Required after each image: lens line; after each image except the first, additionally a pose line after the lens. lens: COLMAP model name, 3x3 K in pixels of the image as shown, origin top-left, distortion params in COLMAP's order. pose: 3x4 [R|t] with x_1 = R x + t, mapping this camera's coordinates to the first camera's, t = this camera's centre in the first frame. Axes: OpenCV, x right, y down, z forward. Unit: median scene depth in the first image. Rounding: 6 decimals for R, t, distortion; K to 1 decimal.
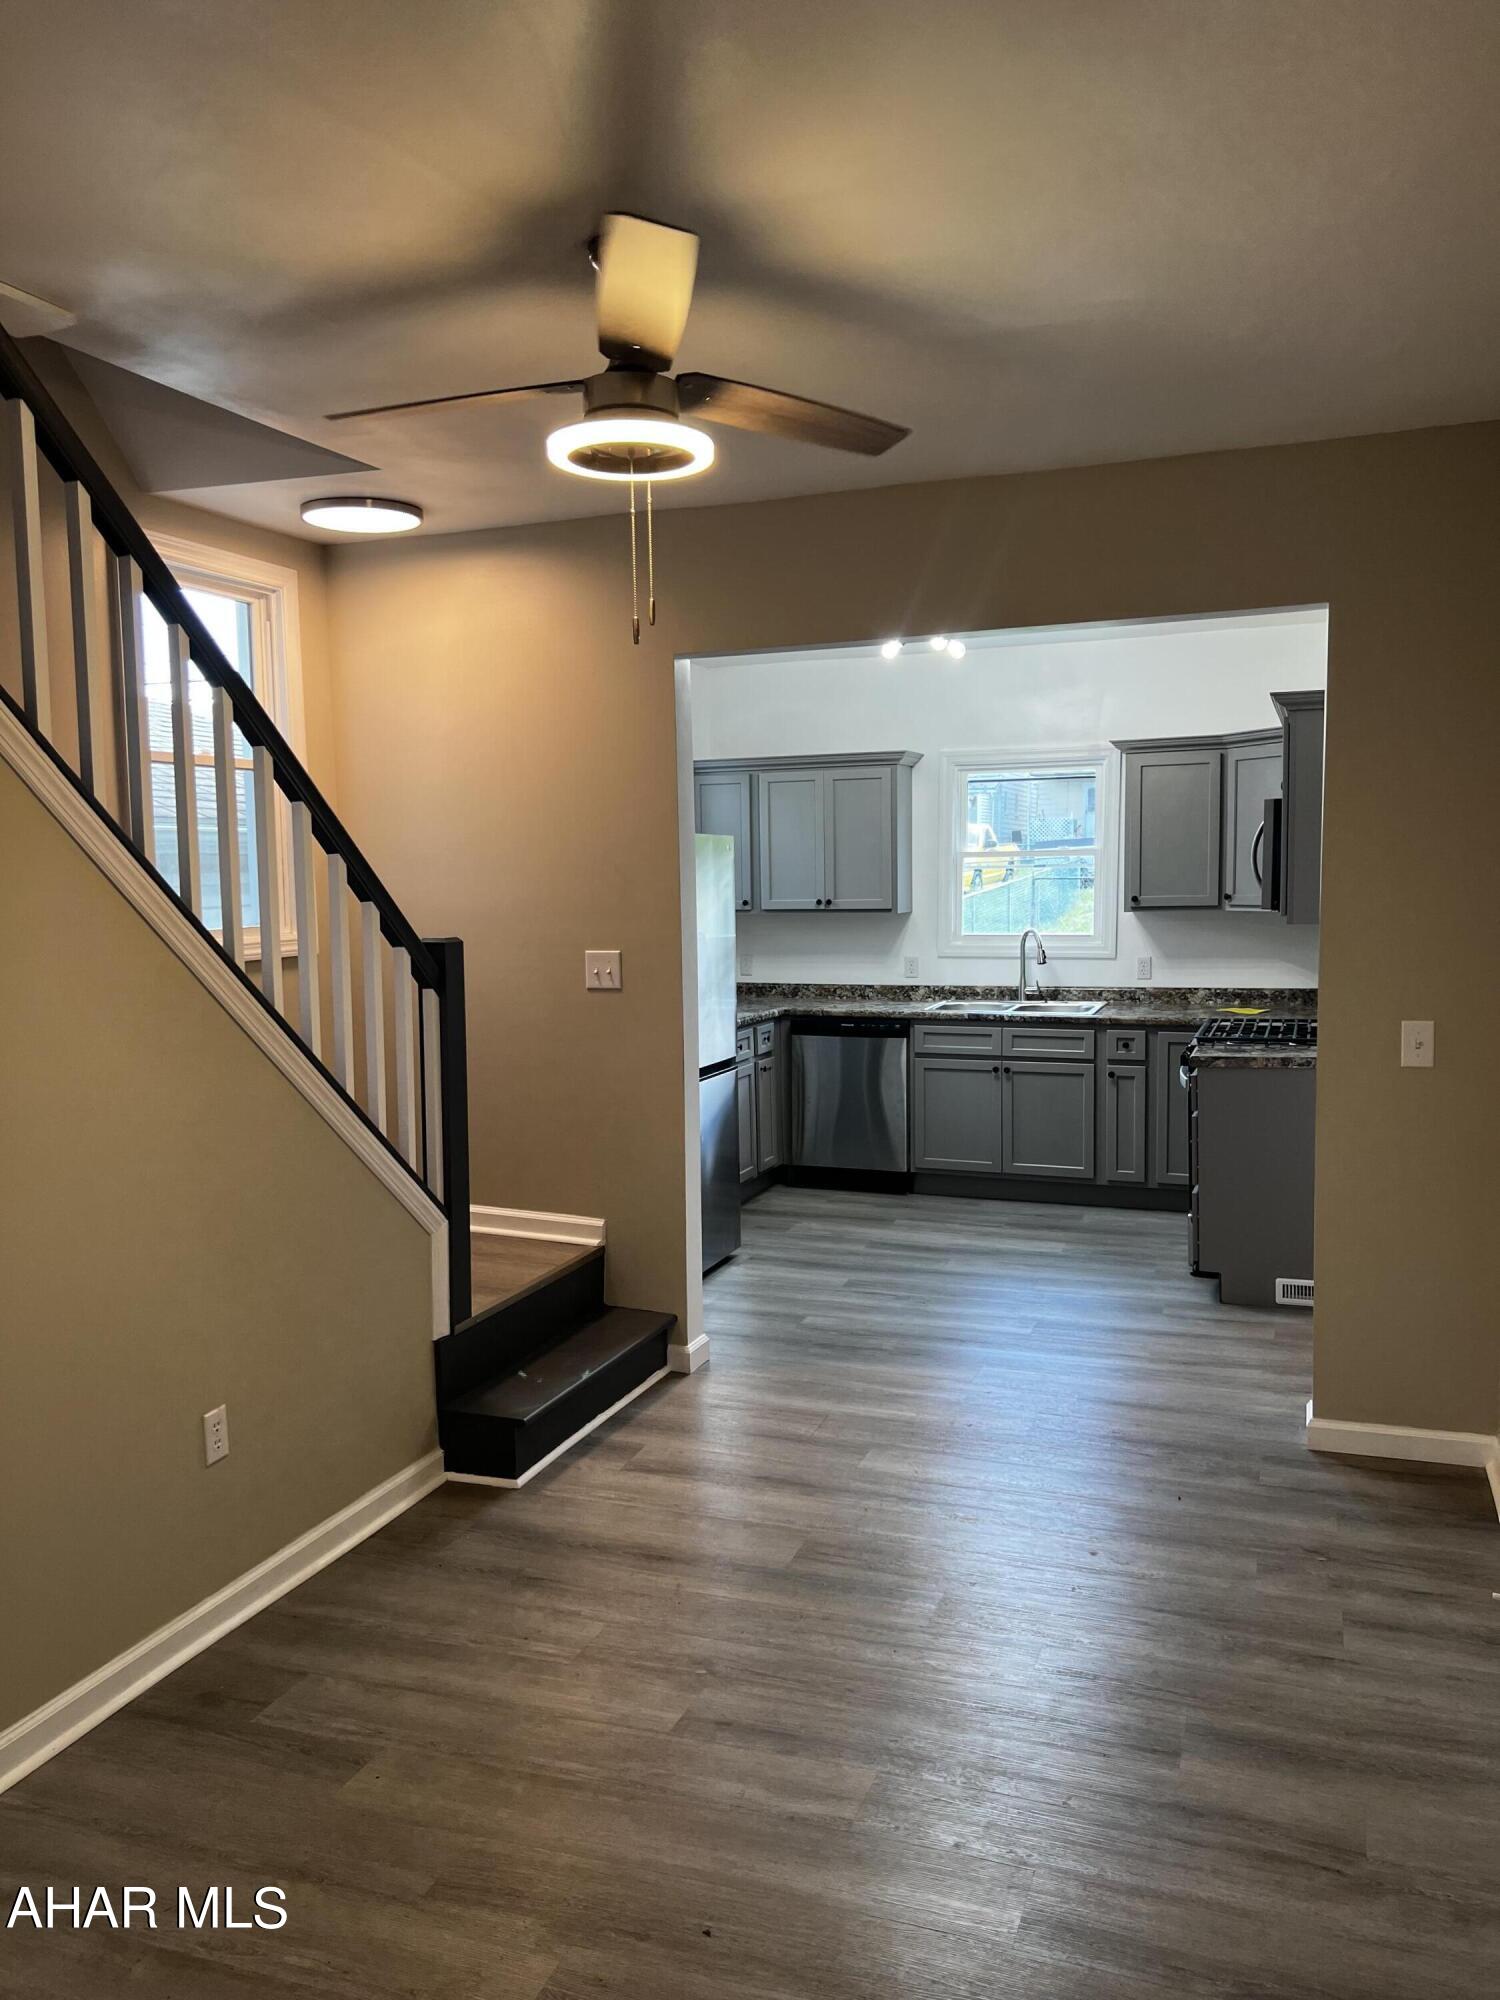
lens RADIAL K [[1504.2, 0, 752.4], [0, 1504.2, 1002.6], [0, 0, 1]] dist [0.021341, -0.006970]
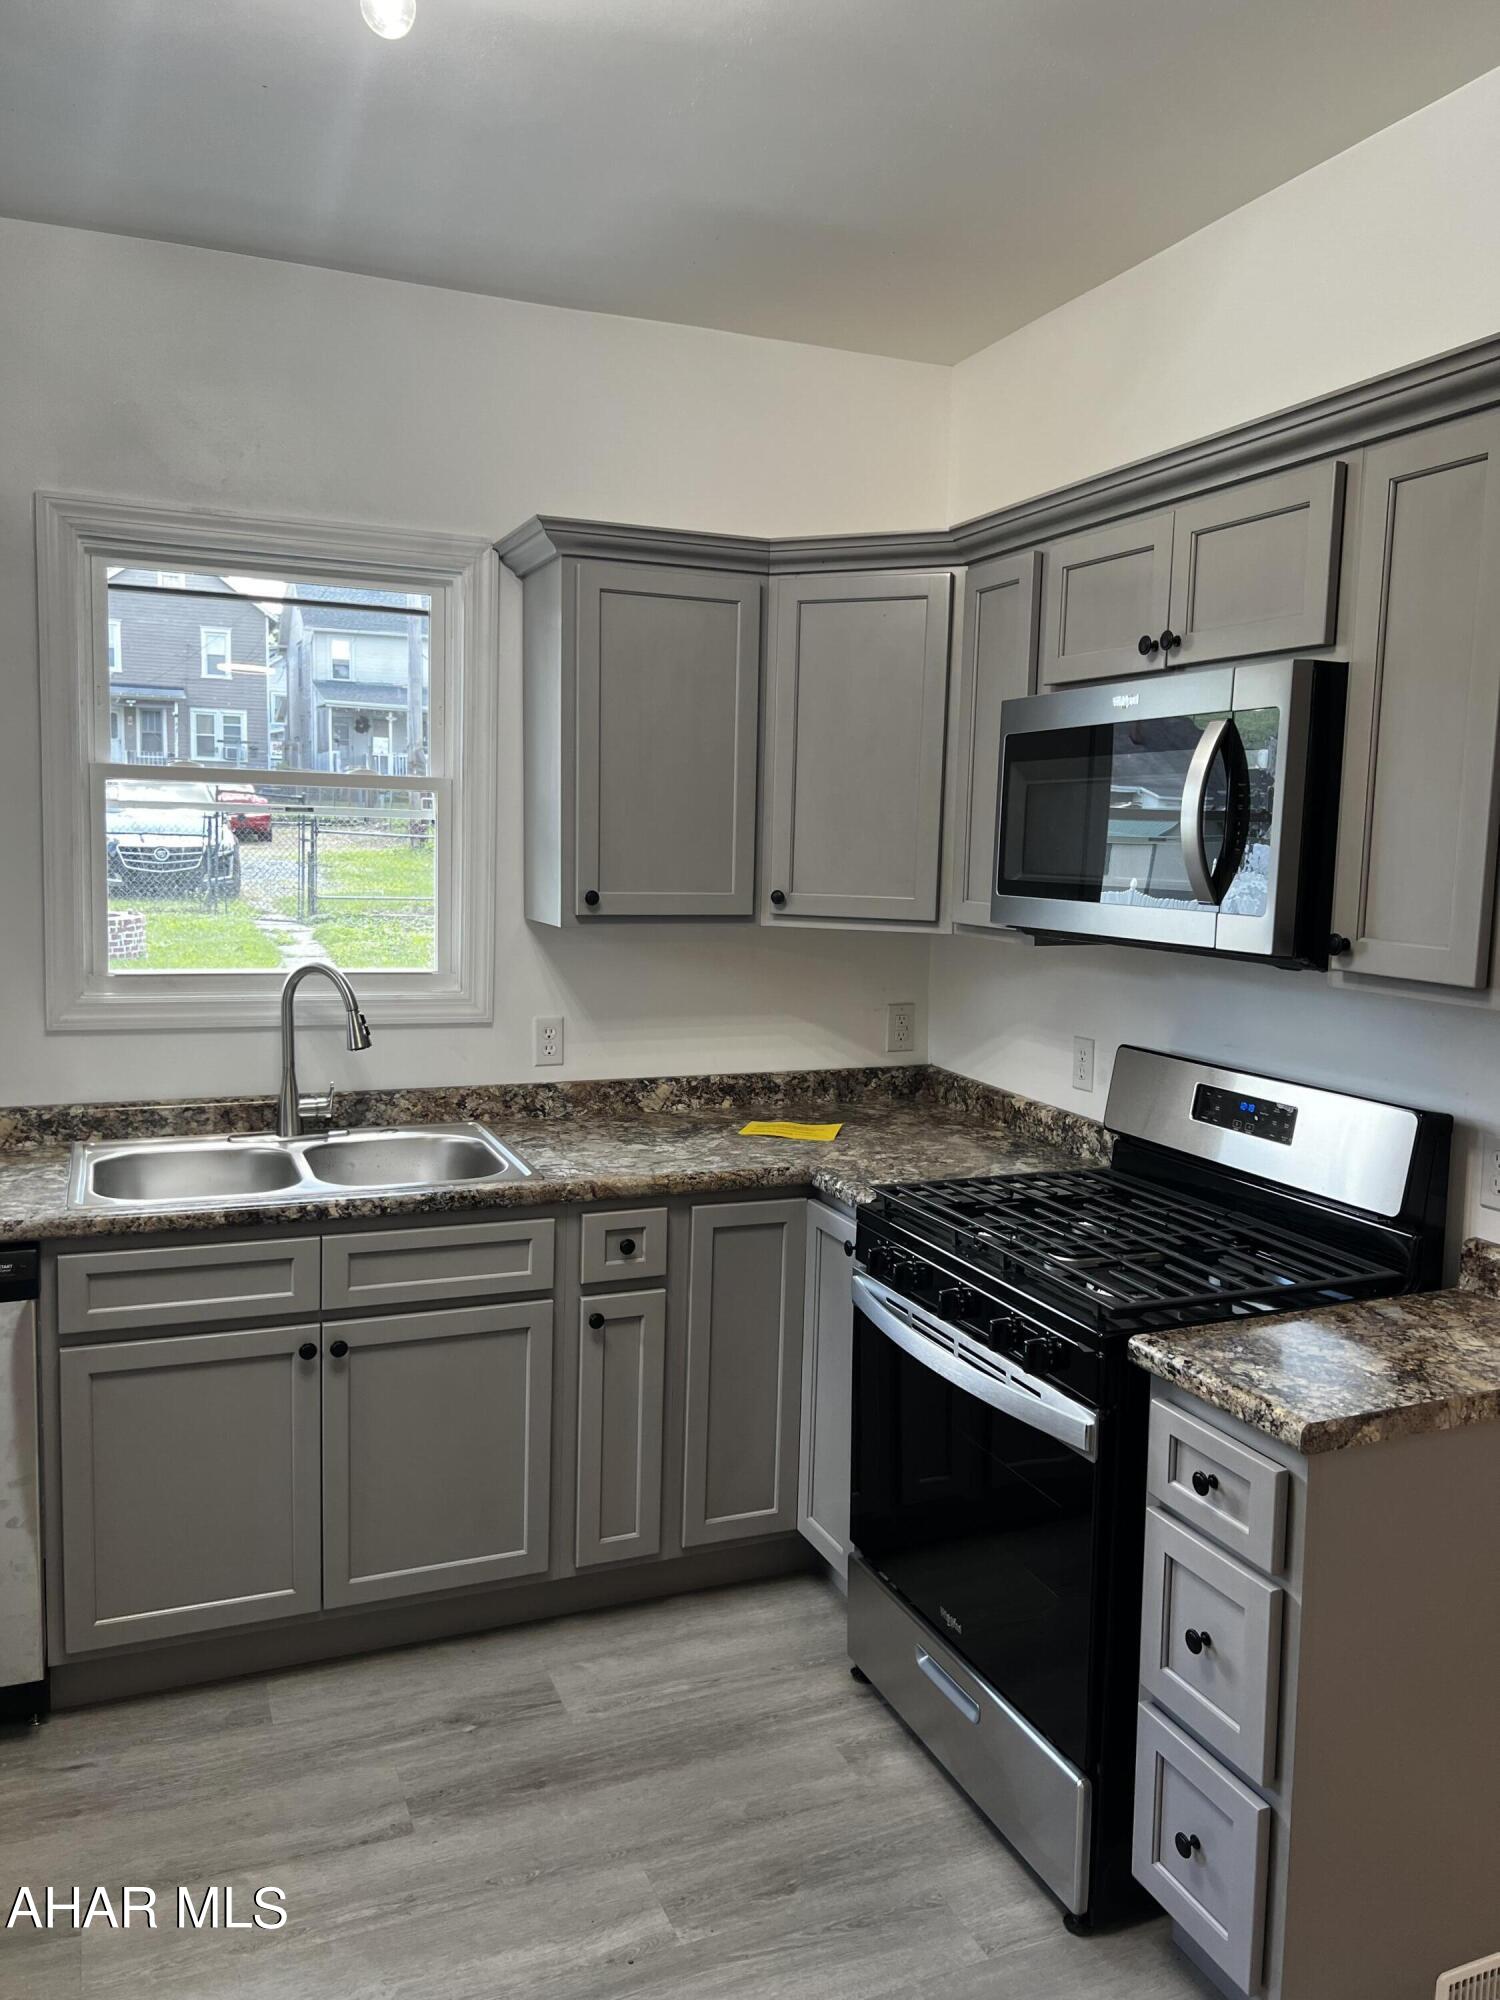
lens RADIAL K [[1504.2, 0, 764.1], [0, 1504.2, 985.2], [0, 0, 1]] dist [0.021341, -0.006970]
pose [[0.720613, -0.031018, 0.692643, -0.012810], [0.016789, 0.999487, 0.027292, -0.053942], [-0.693134, -0.008039, 0.720764, 0.650780]]
